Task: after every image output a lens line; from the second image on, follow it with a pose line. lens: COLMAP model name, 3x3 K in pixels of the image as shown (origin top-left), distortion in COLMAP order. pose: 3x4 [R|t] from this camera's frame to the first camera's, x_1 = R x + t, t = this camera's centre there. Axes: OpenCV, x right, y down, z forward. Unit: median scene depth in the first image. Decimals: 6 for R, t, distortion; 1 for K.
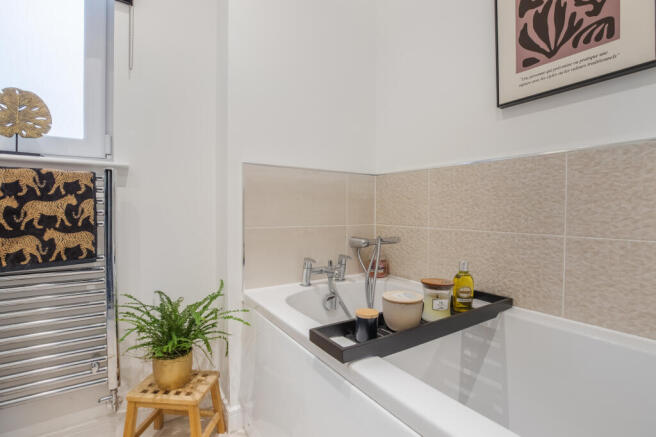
lens RADIAL K [[311.8, 0, 330.9], [0, 311.8, 216.2], [0, 0, 1]] dist [-0.001850, 0.000322]
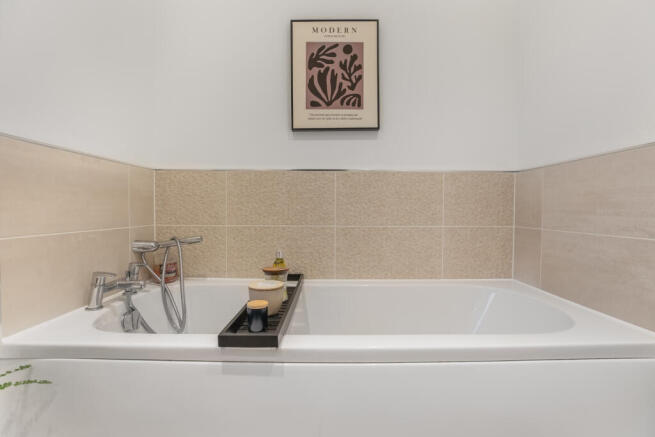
lens RADIAL K [[311.3, 0, 330.4], [0, 311.3, 216.2], [0, 0, 1]] dist [-0.001850, 0.000322]
pose [[0.573570, -0.021992, 0.818861, -0.472041], [0.015242, 0.999753, 0.016174, -0.008010], [-0.819015, 0.003204, 0.573763, 0.129173]]
